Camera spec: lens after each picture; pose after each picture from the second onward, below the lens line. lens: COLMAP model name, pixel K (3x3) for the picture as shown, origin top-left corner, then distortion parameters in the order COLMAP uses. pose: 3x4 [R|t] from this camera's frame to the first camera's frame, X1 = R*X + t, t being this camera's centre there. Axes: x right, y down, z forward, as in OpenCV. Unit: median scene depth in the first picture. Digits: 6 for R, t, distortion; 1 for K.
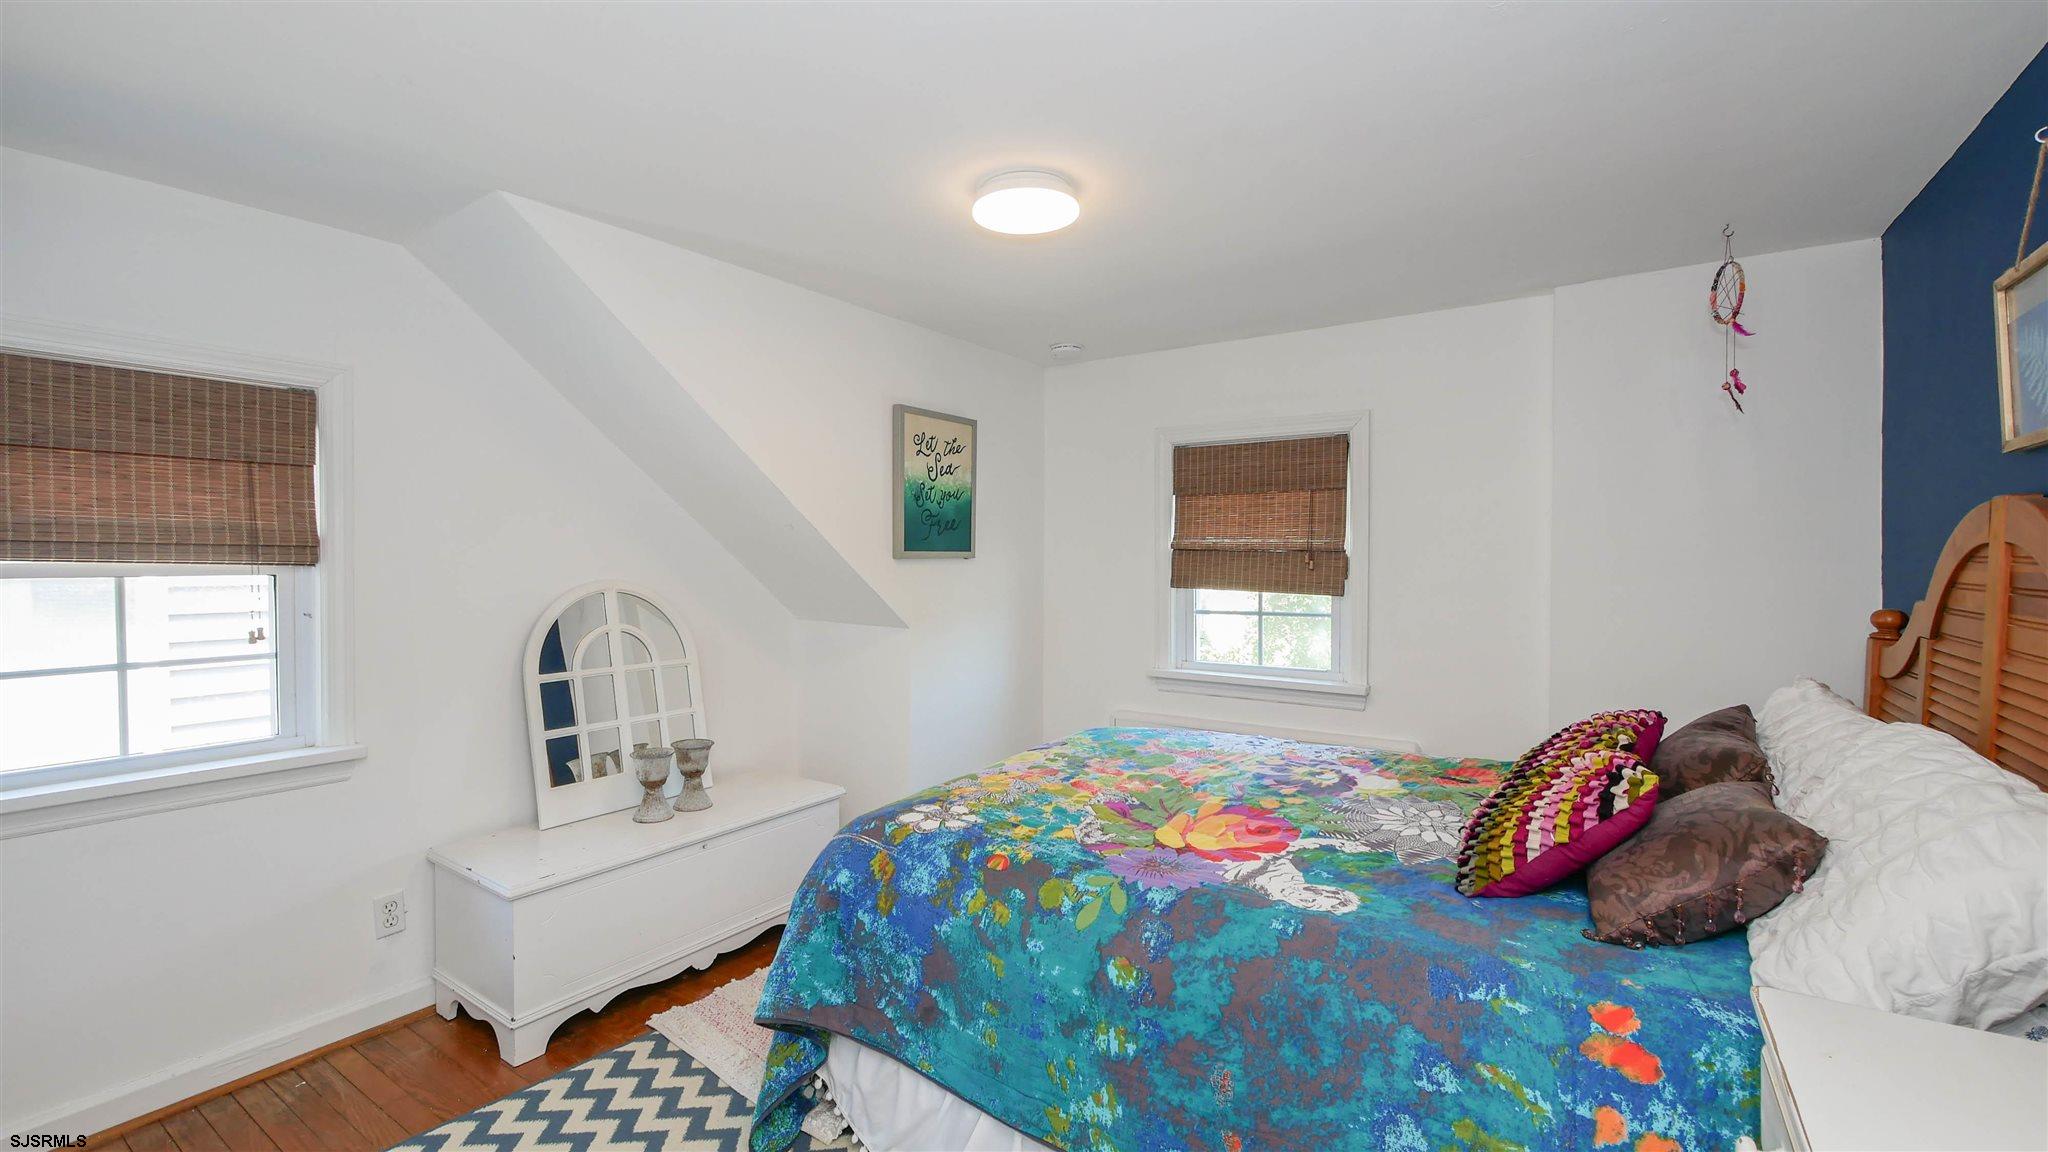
lens RADIAL K [[847.0, 0, 1020.0], [0, 847.0, 568.8], [0, 0, 1]] dist [-0.001715, 0.000137]
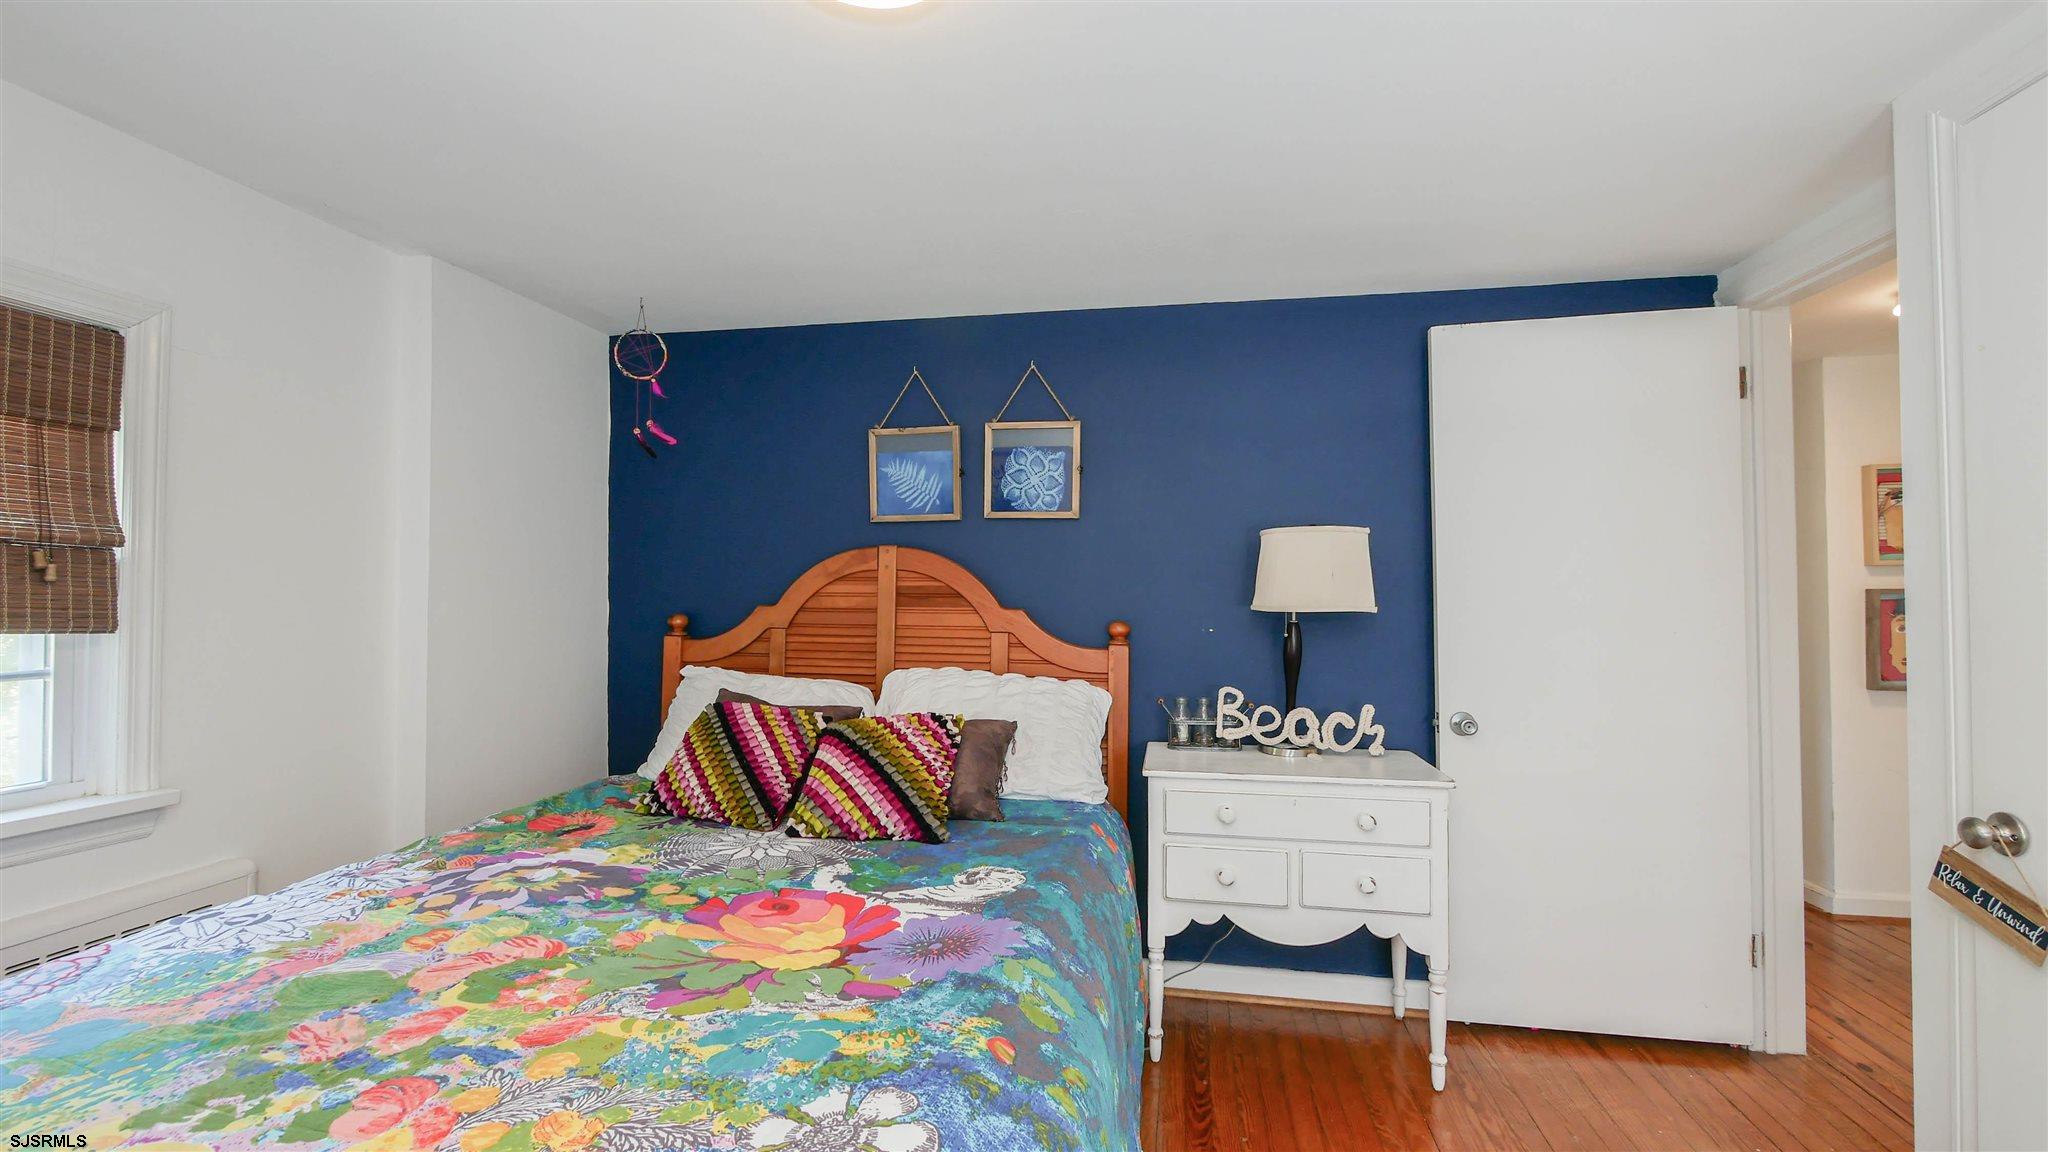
lens RADIAL K [[847.0, 0, 1020.0], [0, 847.0, 568.8], [0, 0, 1]] dist [-0.001715, 0.000137]
pose [[-0.381147, 0.030825, 0.924000, -0.540252], [0.005889, 0.999505, -0.030914, 0.019610], [-0.924496, -0.006341, -0.381140, 1.100462]]
